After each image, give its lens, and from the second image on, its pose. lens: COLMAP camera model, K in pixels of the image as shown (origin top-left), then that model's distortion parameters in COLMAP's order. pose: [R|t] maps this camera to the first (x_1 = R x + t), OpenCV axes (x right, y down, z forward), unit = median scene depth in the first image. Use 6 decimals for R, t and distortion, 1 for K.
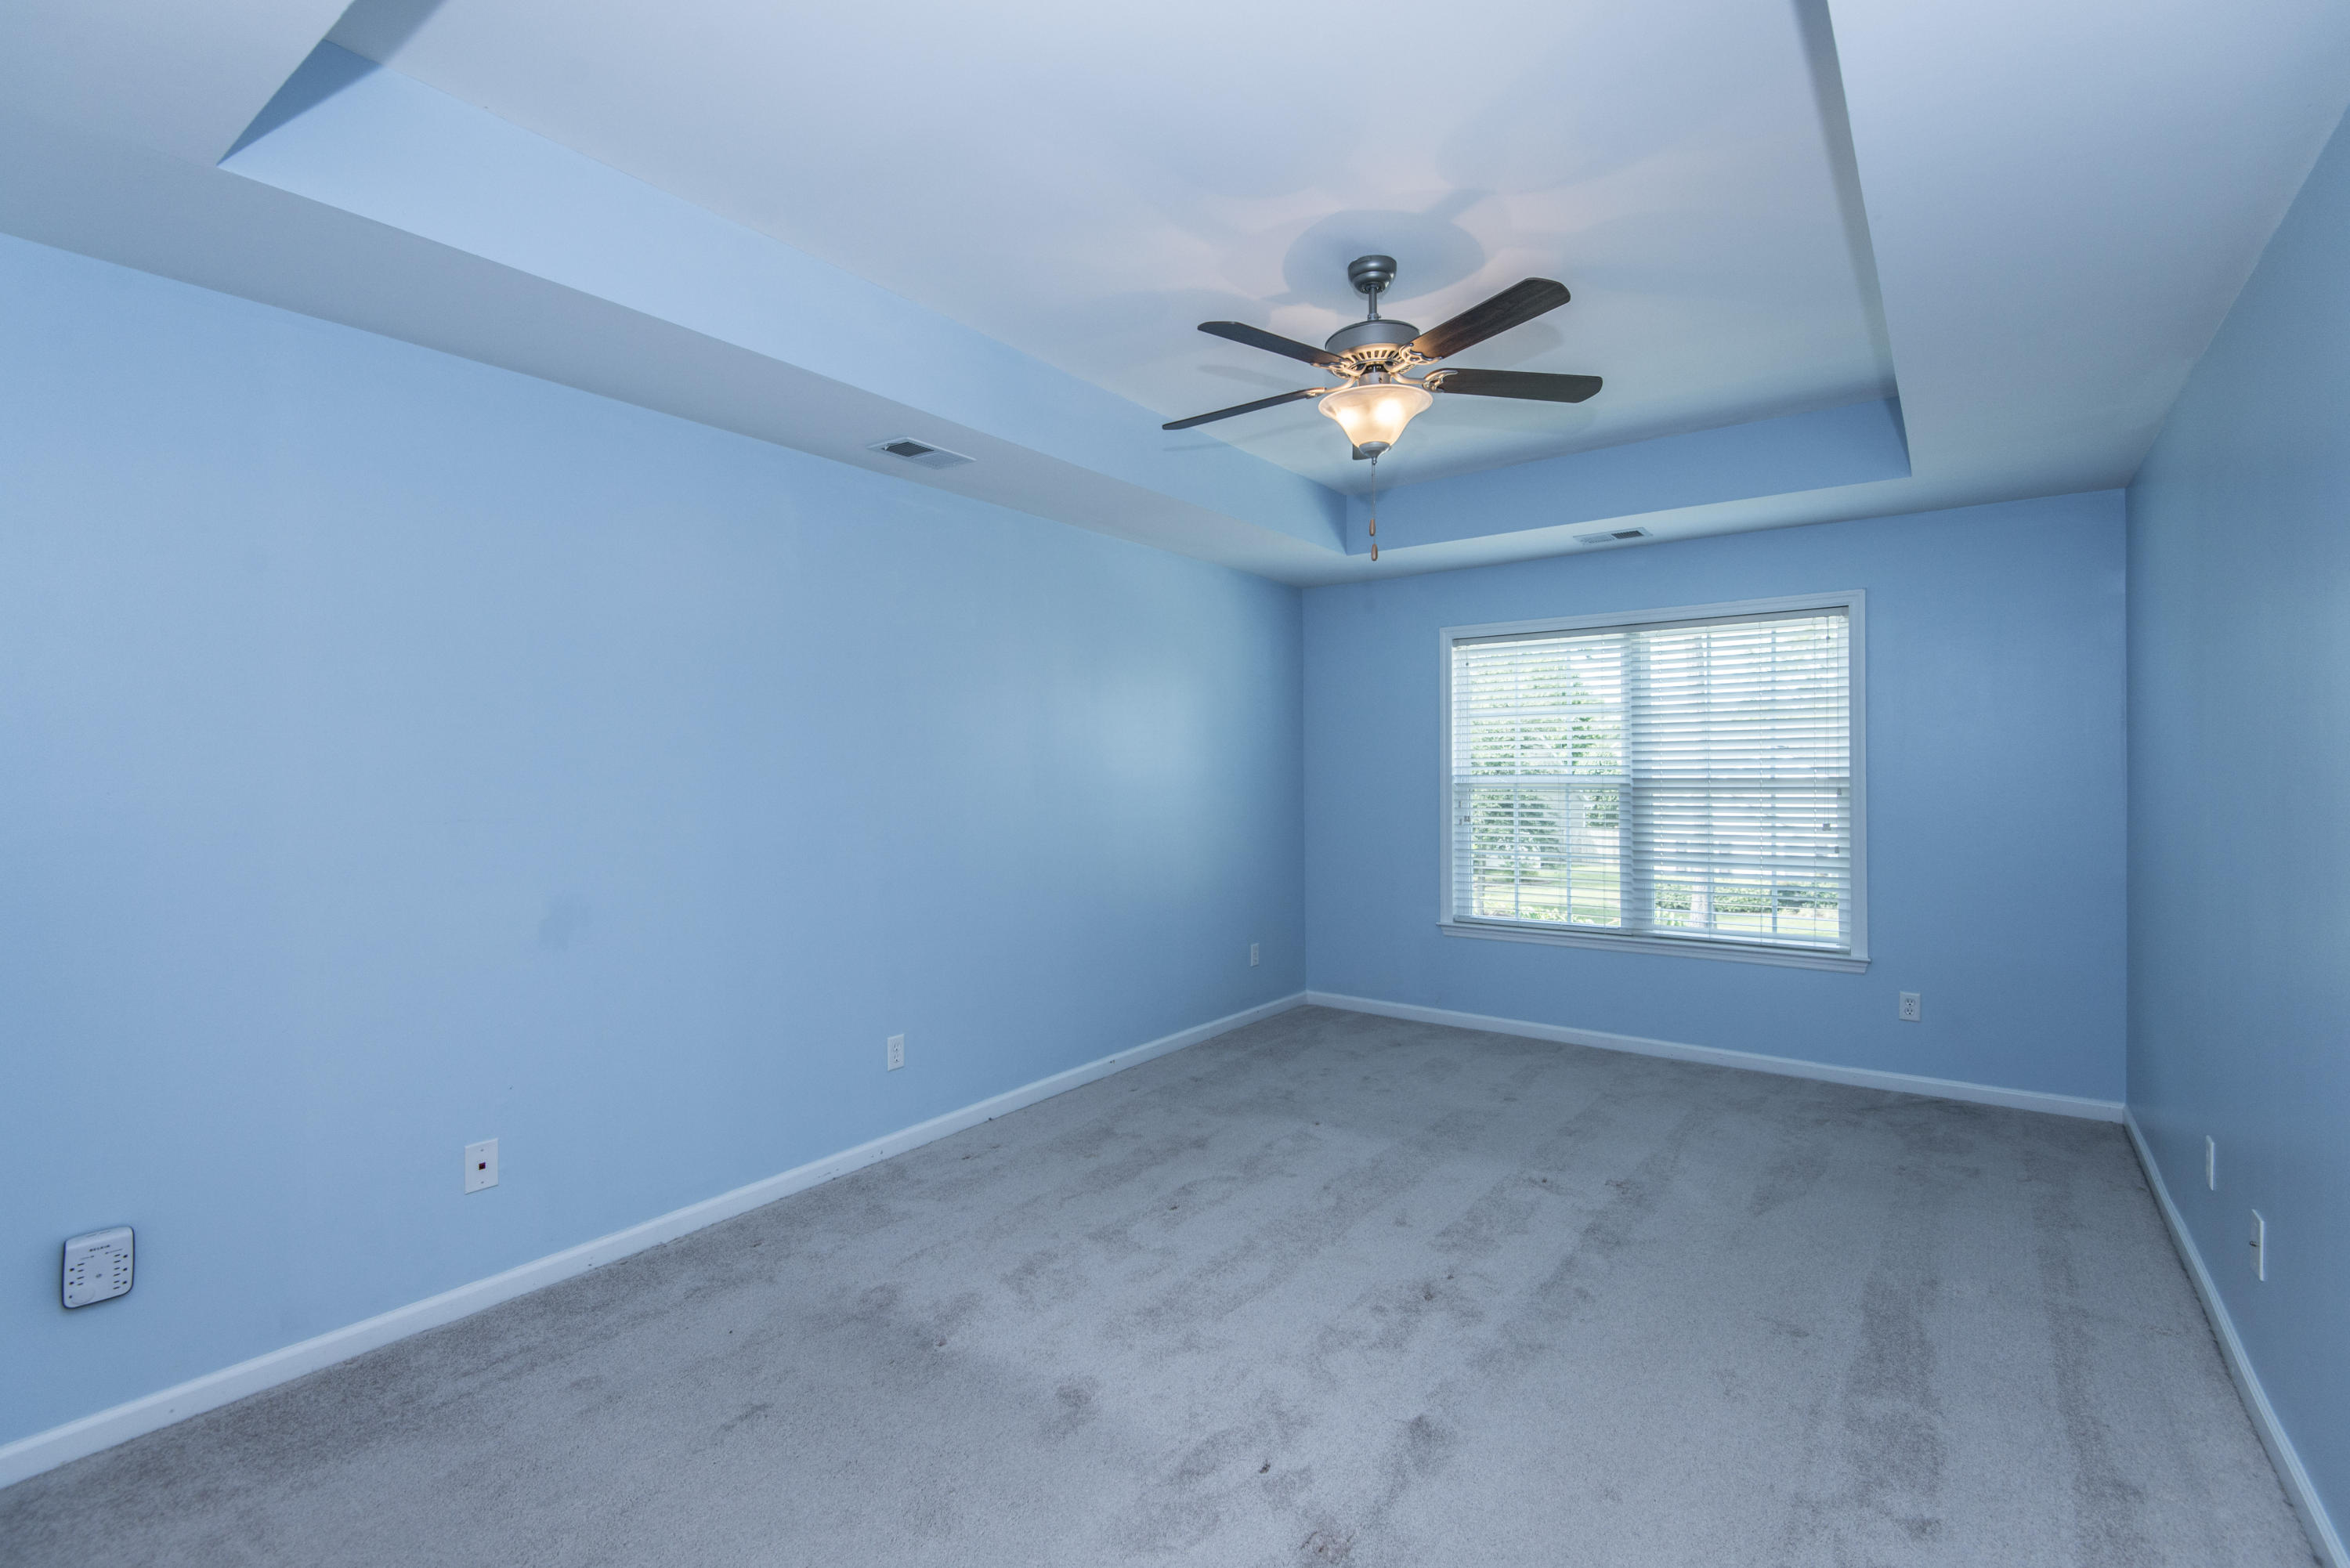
lens RADIAL K [[1069.3, 0, 1154.4], [0, 1069.3, 778.9], [0, 0, 1]] dist [0.027820, -0.016425]
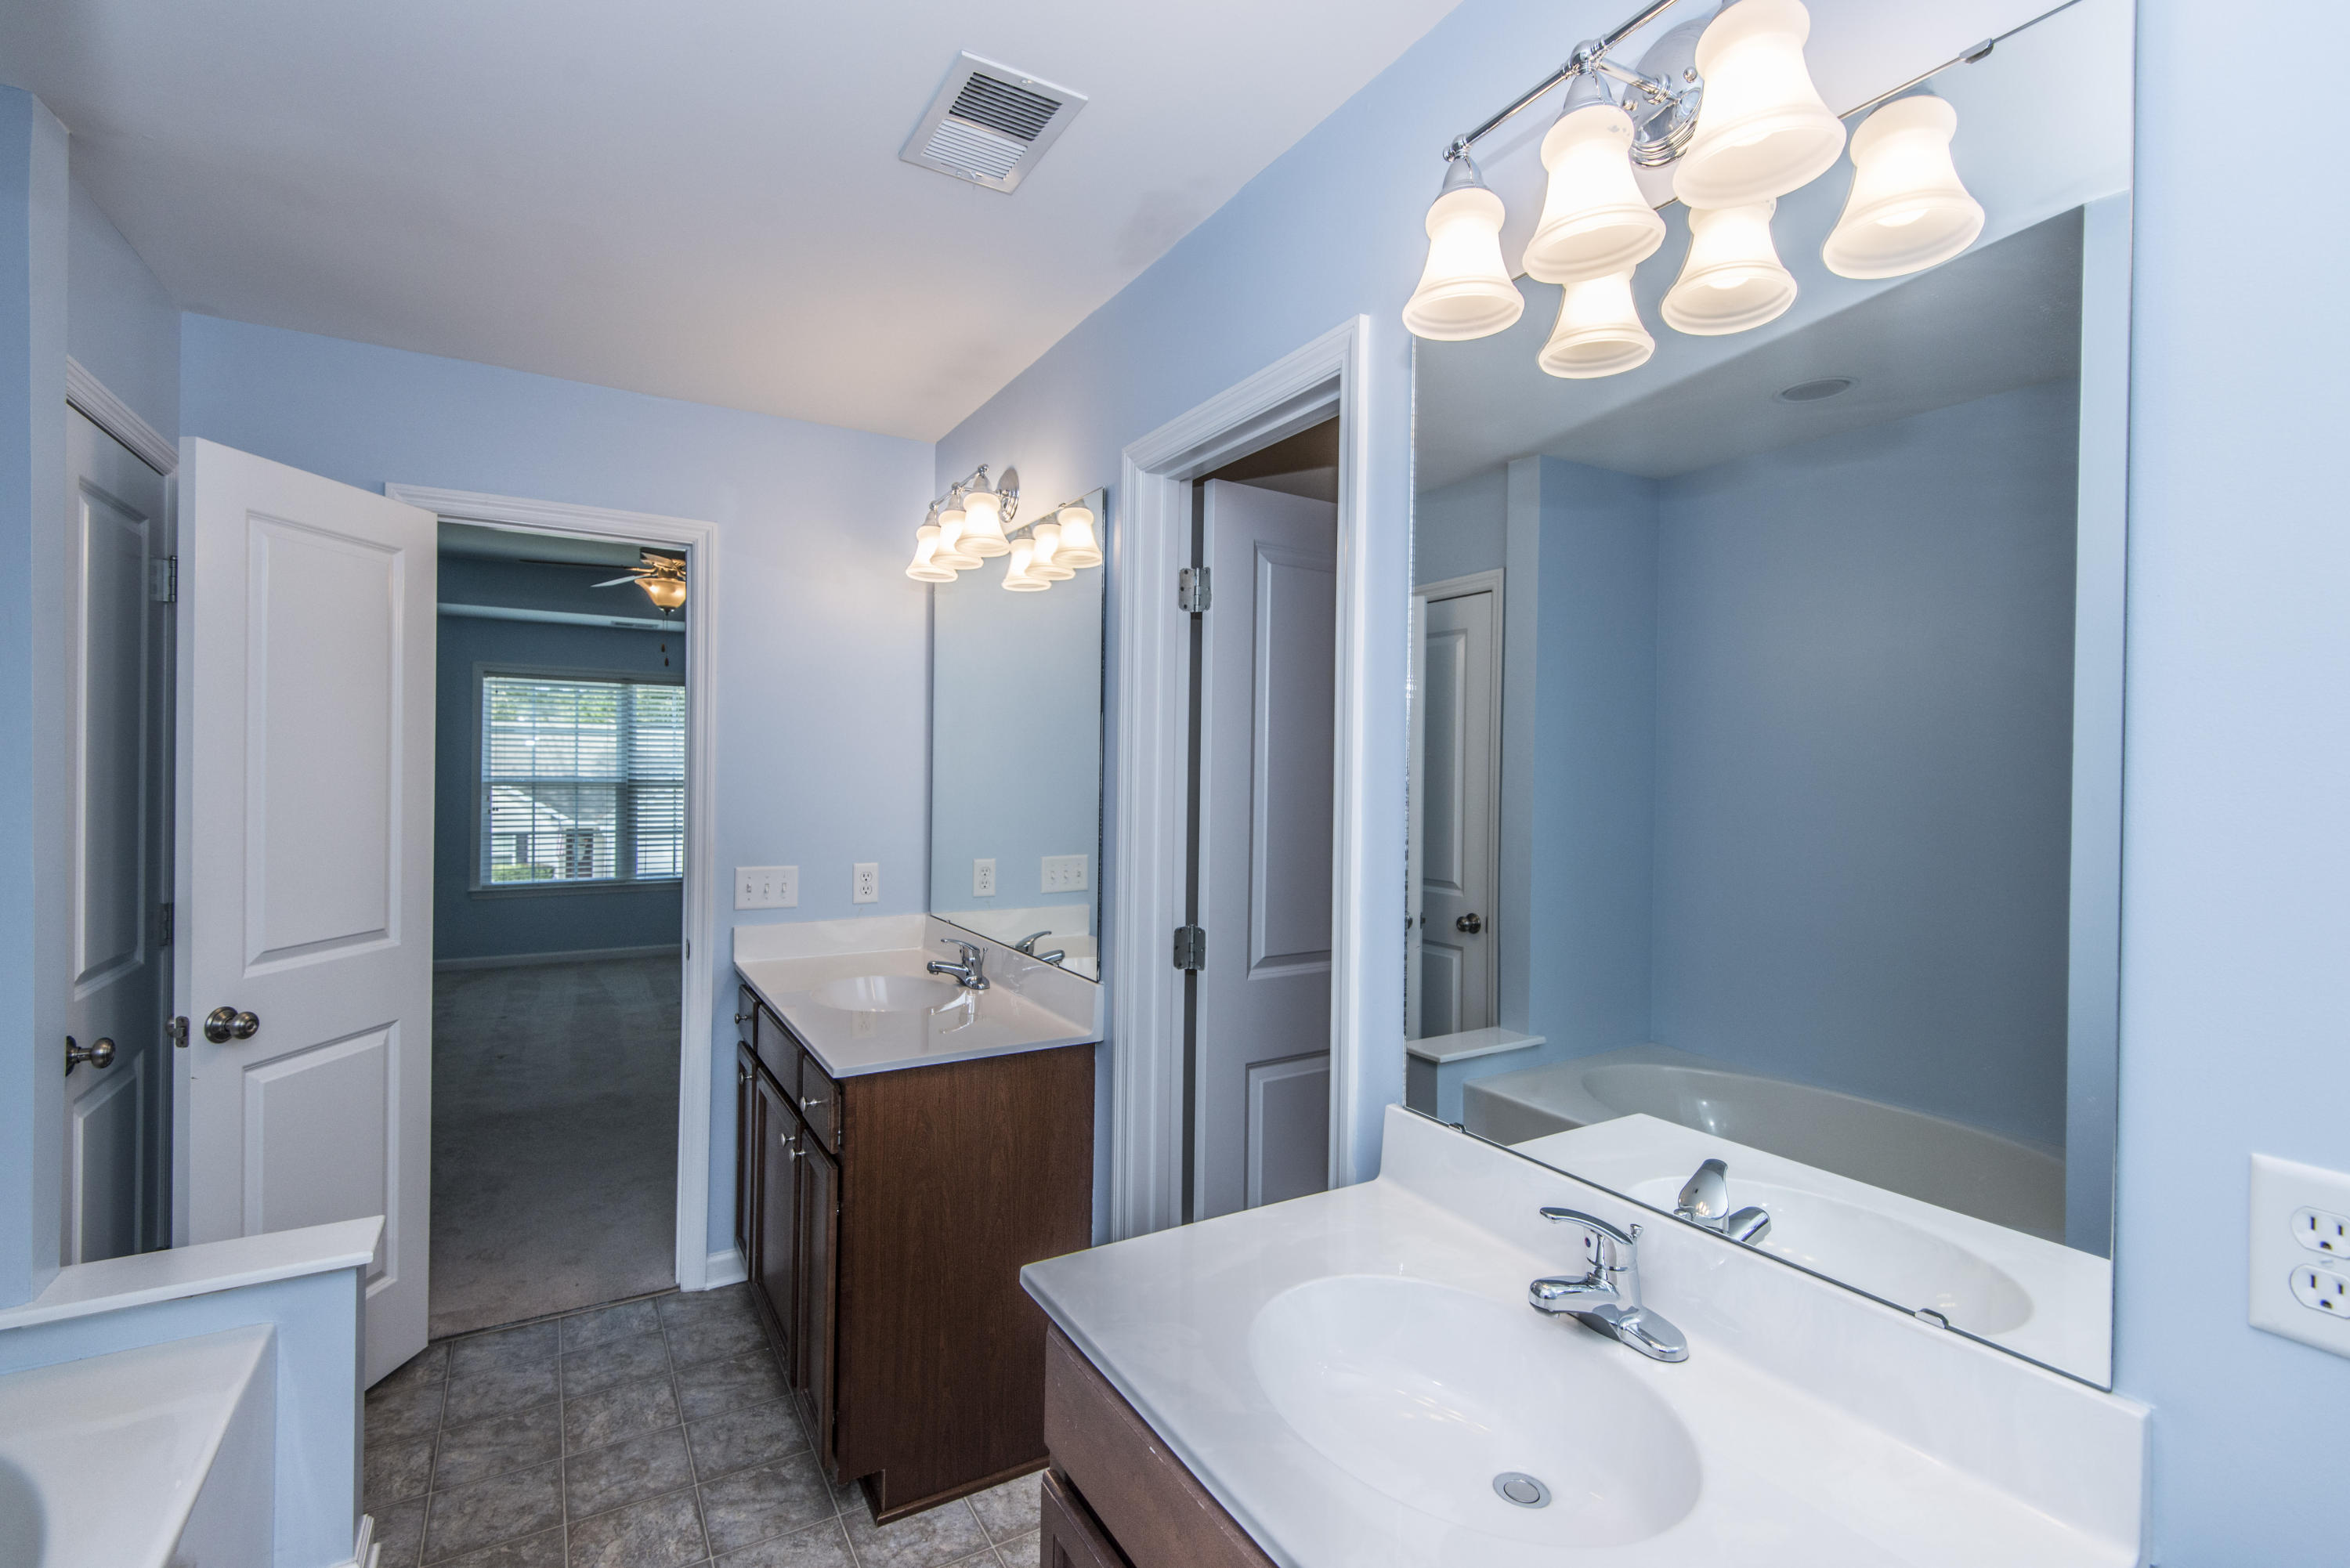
lens RADIAL K [[1069.3, 0, 1174.8], [0, 1069.3, 783.7], [0, 0, 1]] dist [0.027820, -0.016425]
pose [[0.394451, 0.001393, 0.918916, -0.842096], [-0.009354, 0.999953, 0.002500, -0.007581], [-0.918870, -0.009582, 0.394445, -0.409185]]
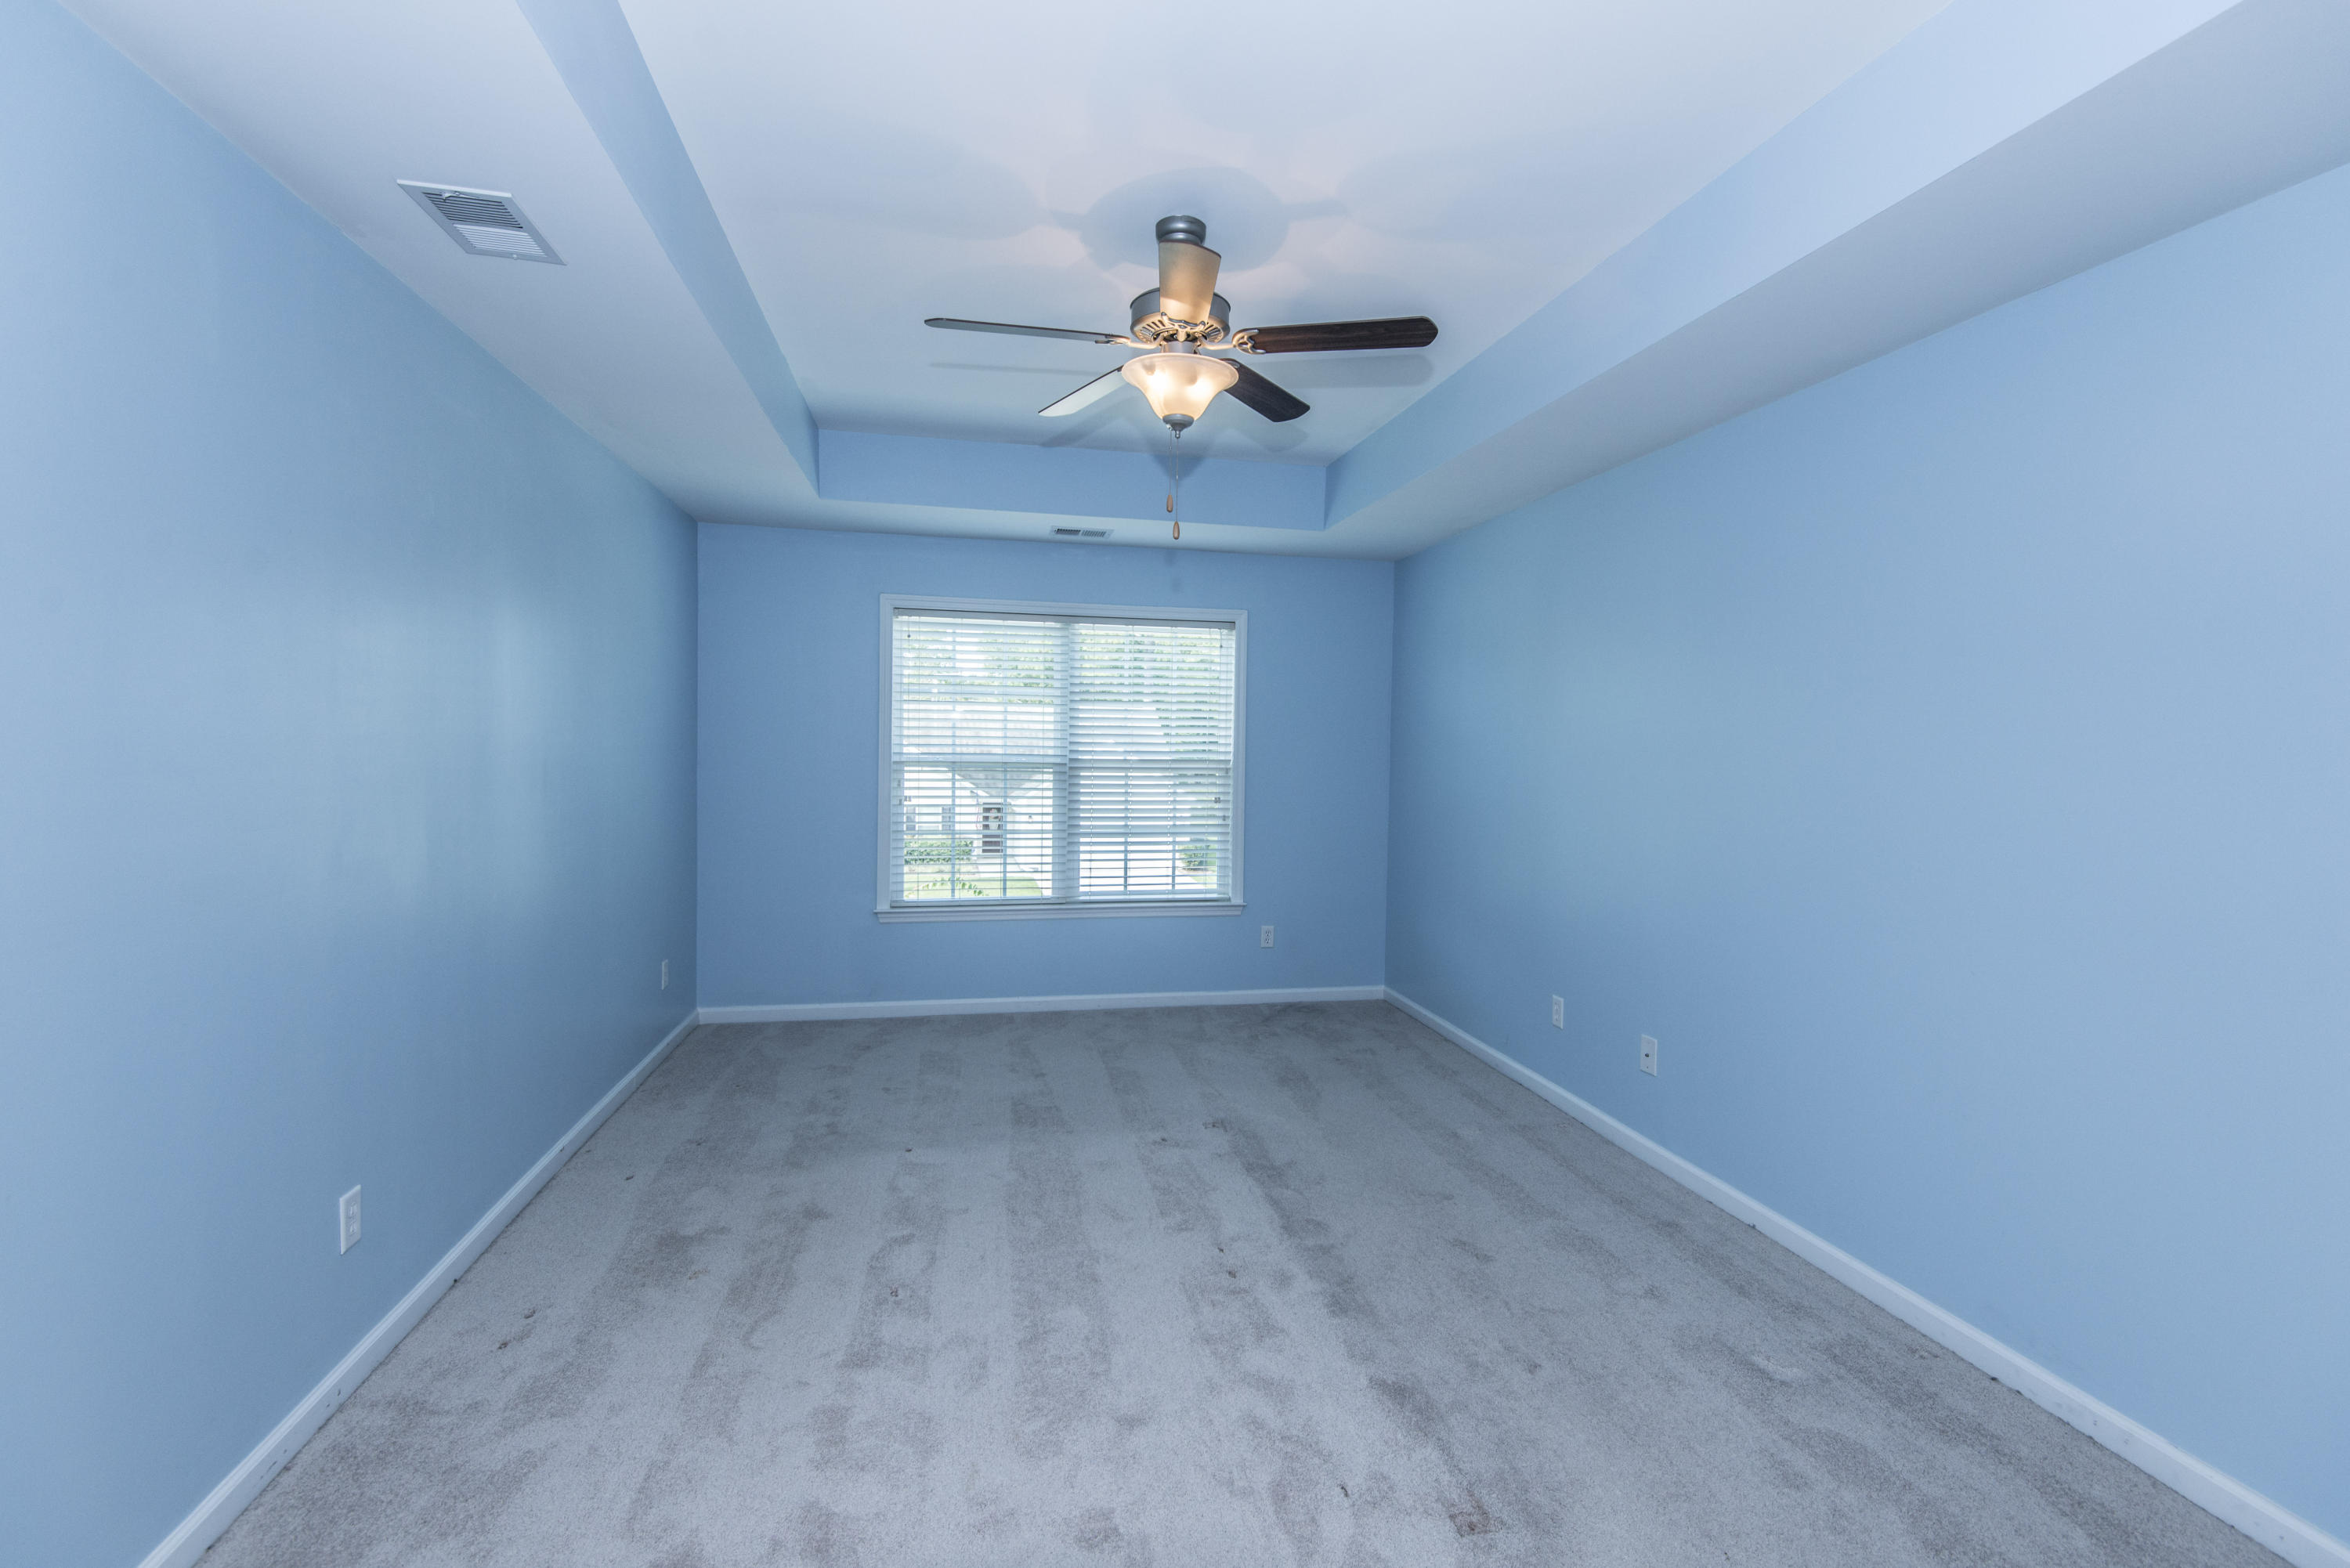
lens RADIAL K [[1069.3, 0, 1197.5], [0, 1069.3, 777.9], [0, 0, 1]] dist [0.027820, -0.016425]
pose [[0.660546, -0.006730, 0.750755, -0.358980], [-0.013771, 0.999683, 0.021077, -0.007155], [-0.750659, -0.024261, 0.660244, 0.246787]]
